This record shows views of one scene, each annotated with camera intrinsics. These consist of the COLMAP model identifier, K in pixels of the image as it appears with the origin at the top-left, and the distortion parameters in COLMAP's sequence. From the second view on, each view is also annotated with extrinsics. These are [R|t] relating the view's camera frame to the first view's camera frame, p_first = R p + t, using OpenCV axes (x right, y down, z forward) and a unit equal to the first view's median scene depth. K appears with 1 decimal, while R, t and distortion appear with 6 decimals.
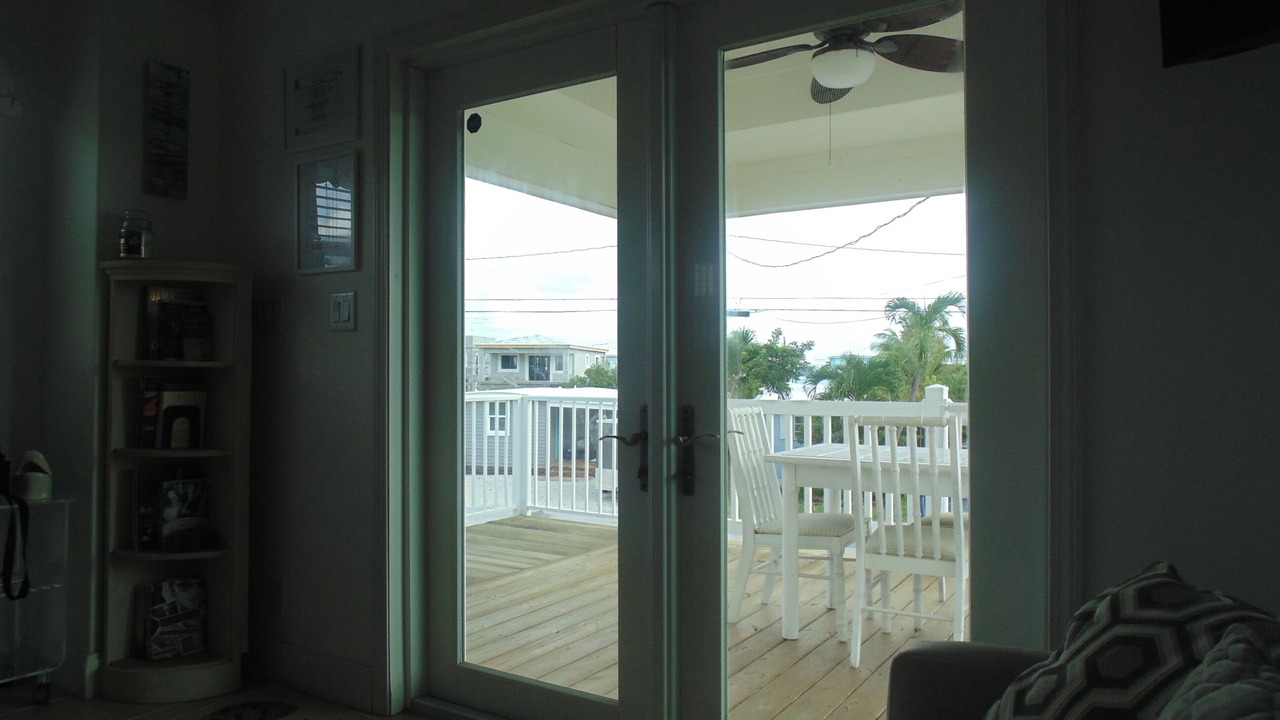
lens RADIAL K [[863.3, 0, 637.6], [0, 863.3, 364.8], [0, 0, 1]] dist [-0.022032, -0.006210]
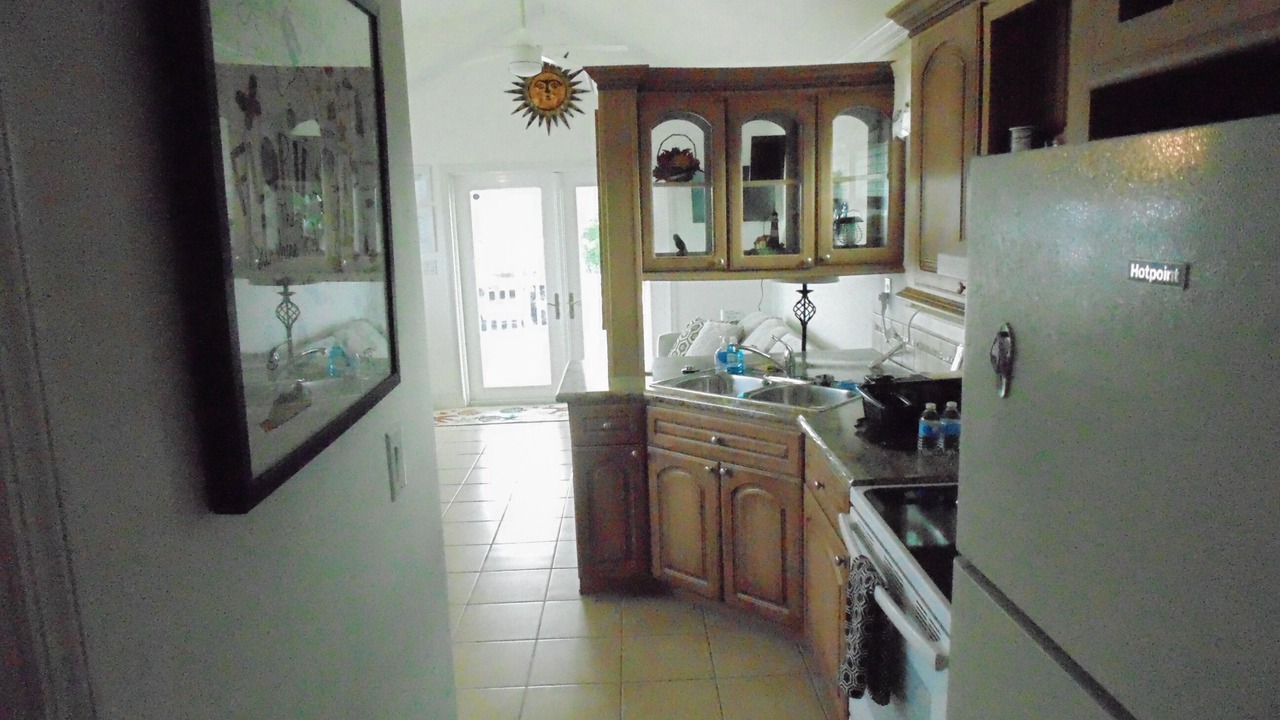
lens RADIAL K [[863.3, 0, 634.3], [0, 863.3, 358.8], [0, 0, 1]] dist [-0.022032, -0.006210]
pose [[0.829382, -0.122496, 0.545087, -1.276239], [0.032585, 0.984612, 0.171690, -0.213477], [-0.557731, -0.124635, 0.820611, -1.555282]]
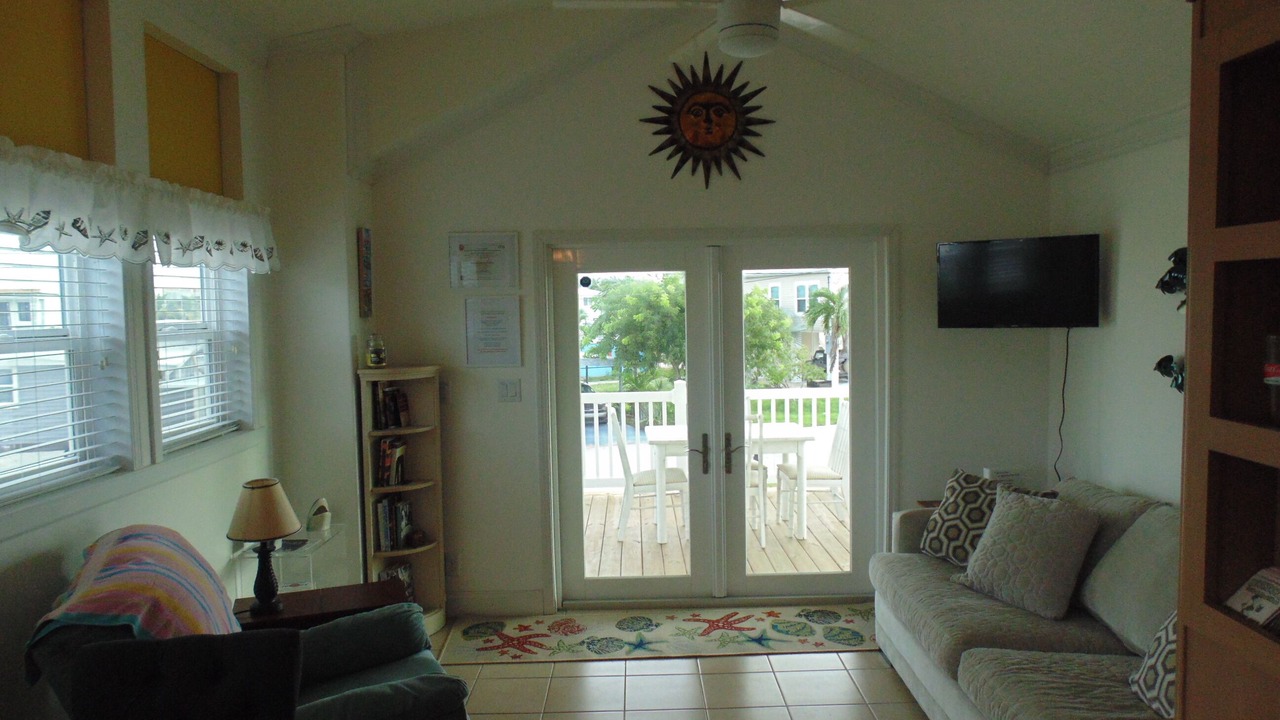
lens RADIAL K [[863.3, 0, 650.0], [0, 863.3, 359.5], [0, 0, 1]] dist [-0.022032, -0.006210]
pose [[0.829444, -0.055717, 0.555804, -1.022620], [0.014233, 0.996798, 0.078685, -0.244547], [-0.558408, -0.057354, 0.827582, -0.536033]]
